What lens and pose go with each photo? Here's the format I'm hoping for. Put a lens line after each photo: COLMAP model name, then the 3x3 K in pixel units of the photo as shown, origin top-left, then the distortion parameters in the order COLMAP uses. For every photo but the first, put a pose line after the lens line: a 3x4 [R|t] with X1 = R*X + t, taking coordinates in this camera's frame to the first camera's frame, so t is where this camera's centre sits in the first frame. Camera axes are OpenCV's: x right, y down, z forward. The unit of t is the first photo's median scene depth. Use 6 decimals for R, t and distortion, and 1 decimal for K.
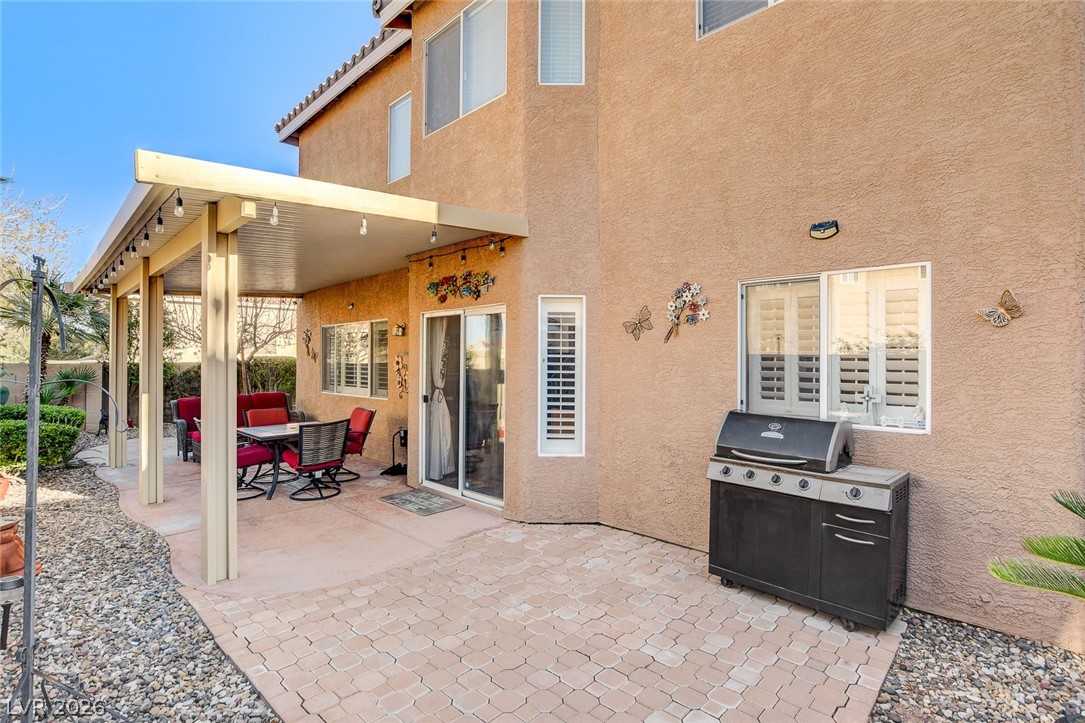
lens RADIAL K [[510.5, 0, 541.1], [0, 510.5, 366.3], [0, 0, 1]] dist [-0.017171, -0.000083]
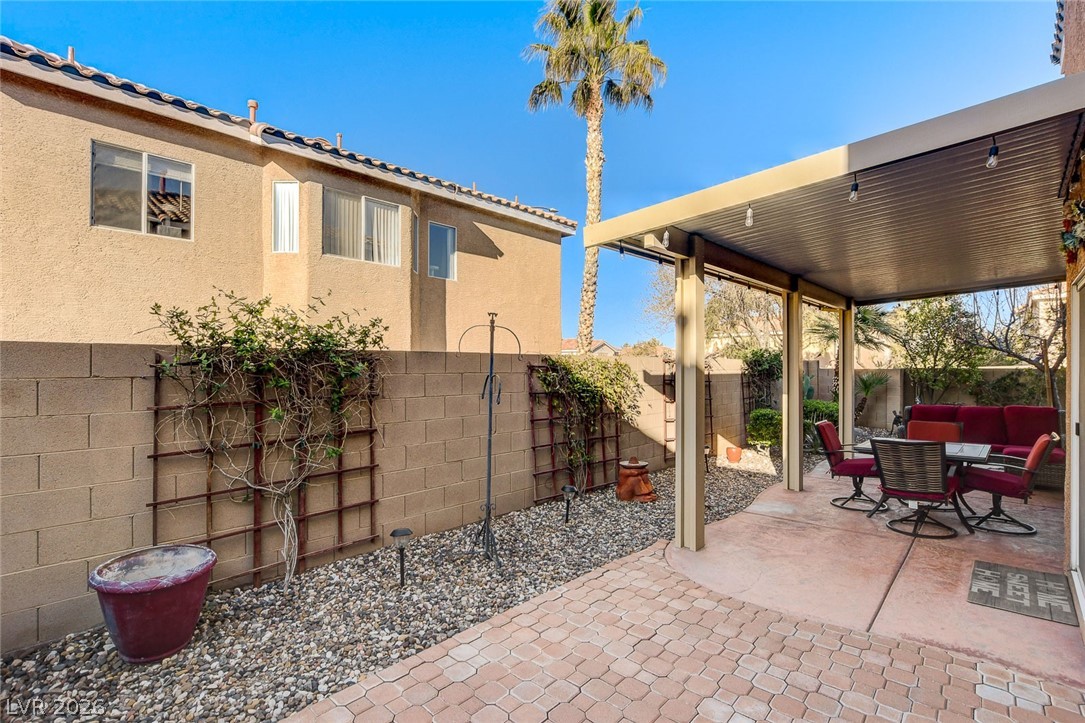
lens RADIAL K [[503.2, 0, 542.5], [0, 503.2, 361.5], [0, 0, 1]] dist [-0.016955, 0.000166]
pose [[0.034561, -0.013305, -0.999314, 0.494975], [-0.010076, 0.999856, -0.013661, 0.001320], [0.999352, 0.010541, 0.034422, 0.551507]]
